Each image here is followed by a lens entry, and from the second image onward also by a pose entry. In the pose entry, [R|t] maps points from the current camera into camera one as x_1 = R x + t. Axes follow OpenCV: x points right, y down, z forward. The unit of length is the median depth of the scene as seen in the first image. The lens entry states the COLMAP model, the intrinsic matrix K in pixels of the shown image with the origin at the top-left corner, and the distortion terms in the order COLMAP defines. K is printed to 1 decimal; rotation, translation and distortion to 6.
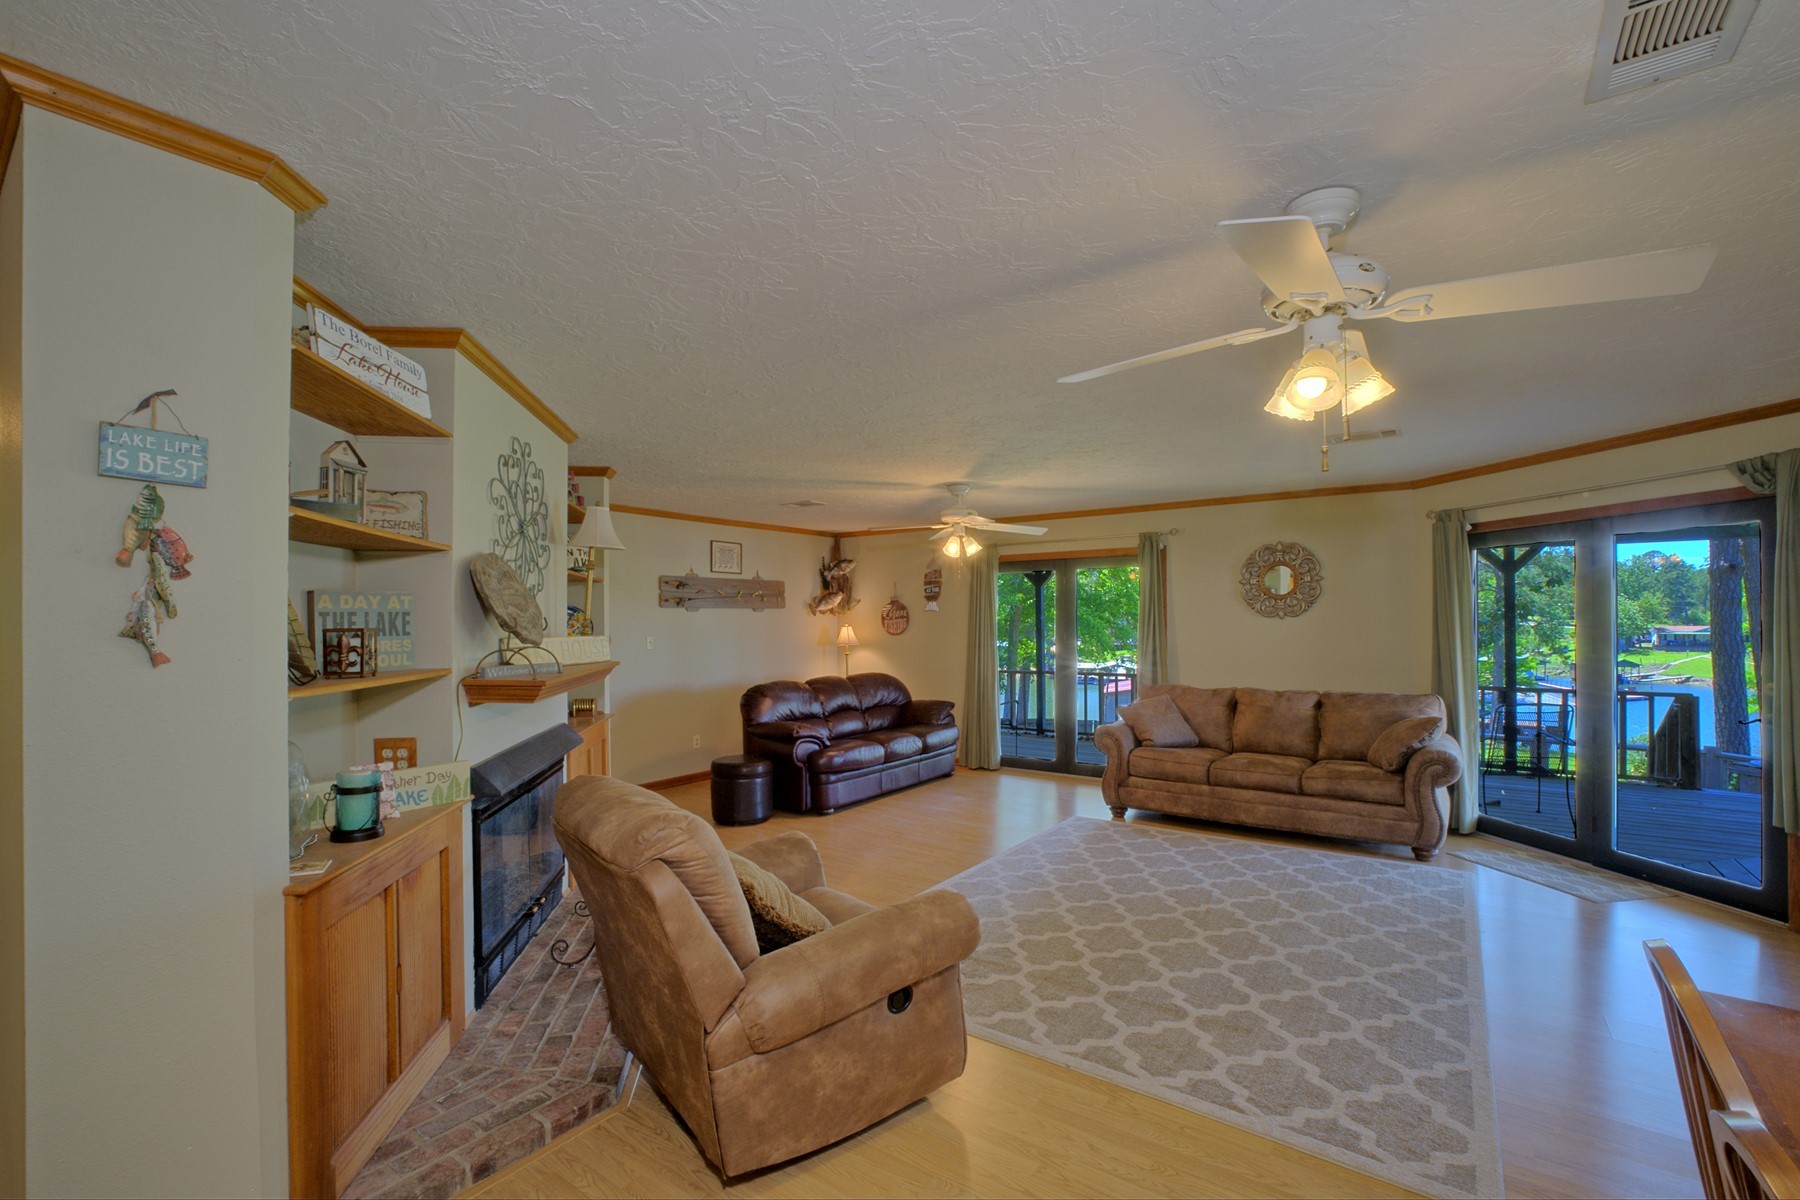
lens RADIAL K [[779.9, 0, 931.7], [0, 779.9, 626.2], [0, 0, 1]] dist [-0.000823, 0.000034]
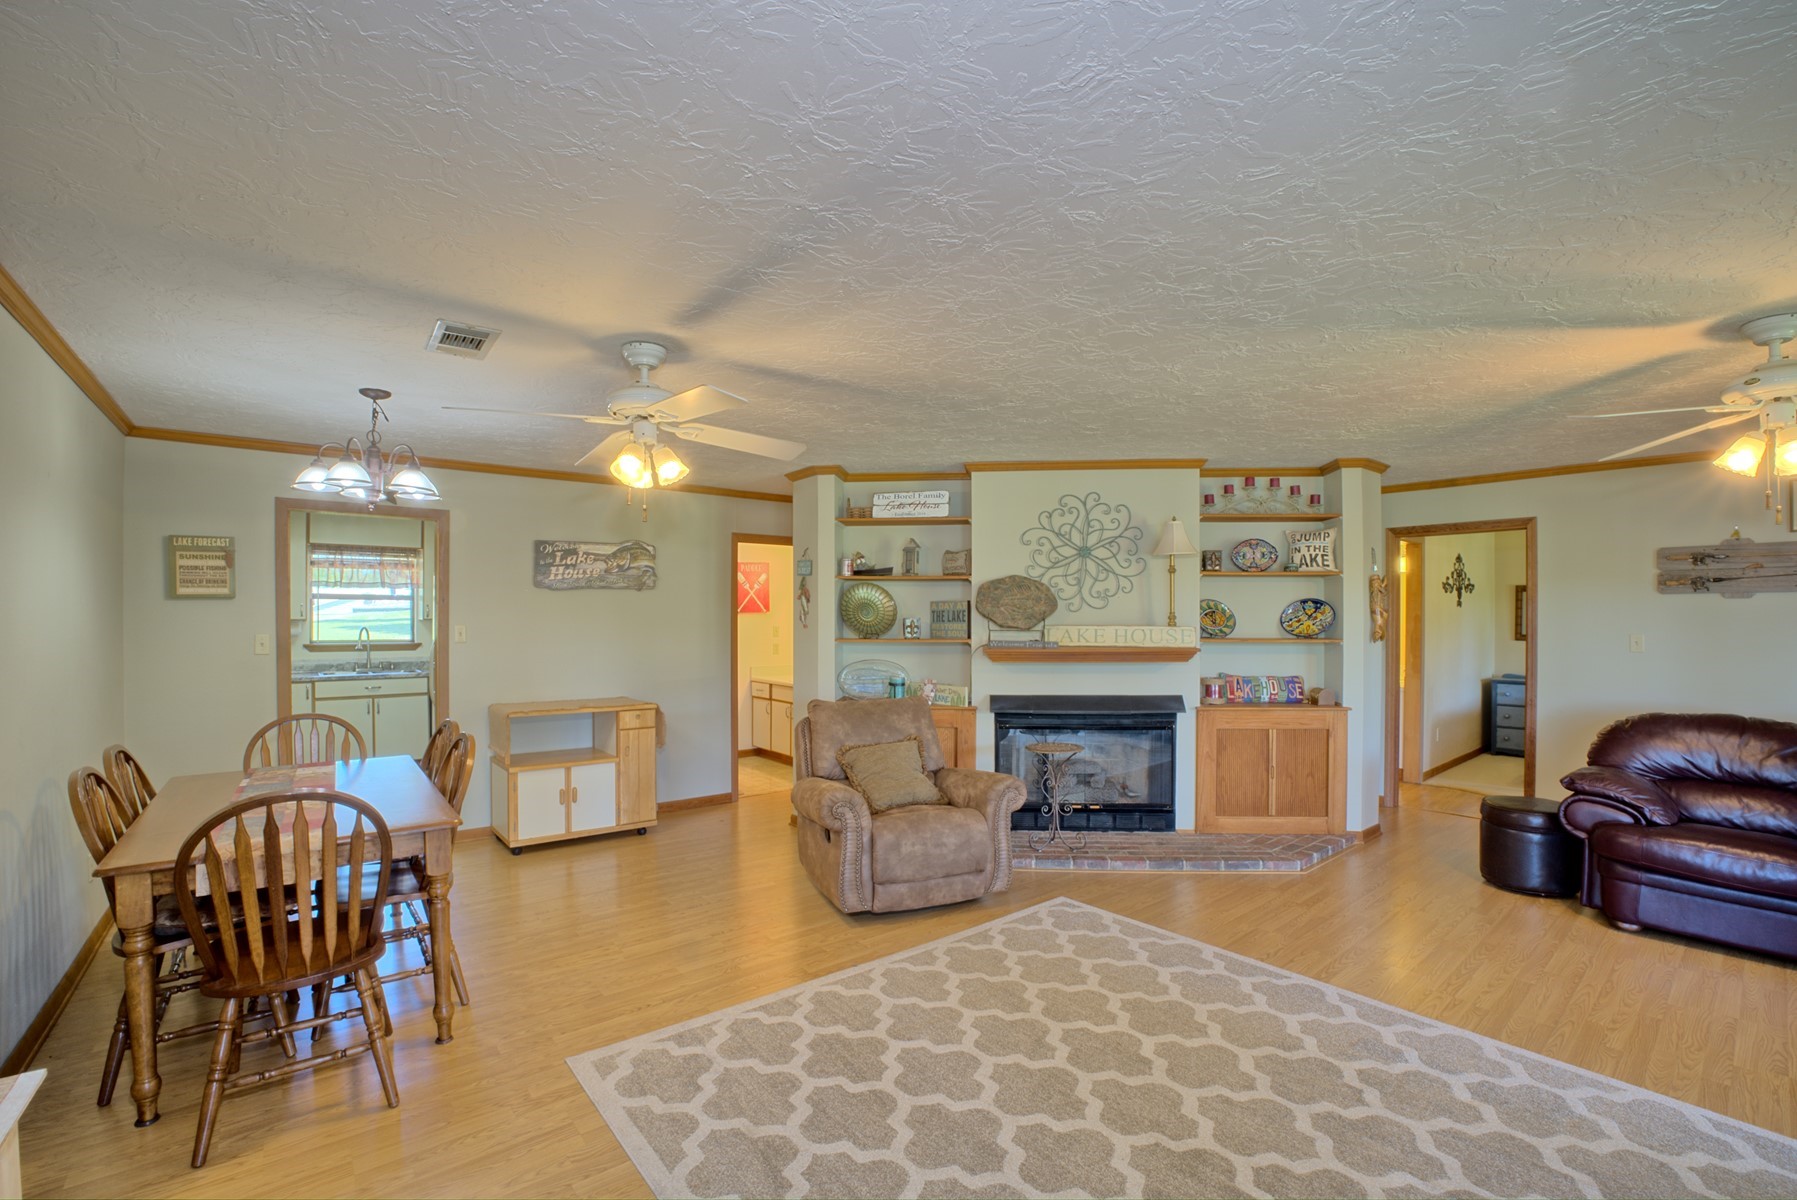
lens RADIAL K [[778.6, 0, 930.1], [0, 778.6, 626.2], [0, 0, 1]] dist [-0.000823, 0.000034]
pose [[-0.272548, 0.025563, -0.961803, 0.596227], [0.005407, 0.999672, 0.025037, -0.017378], [0.962127, 0.001623, -0.272596, 0.634110]]
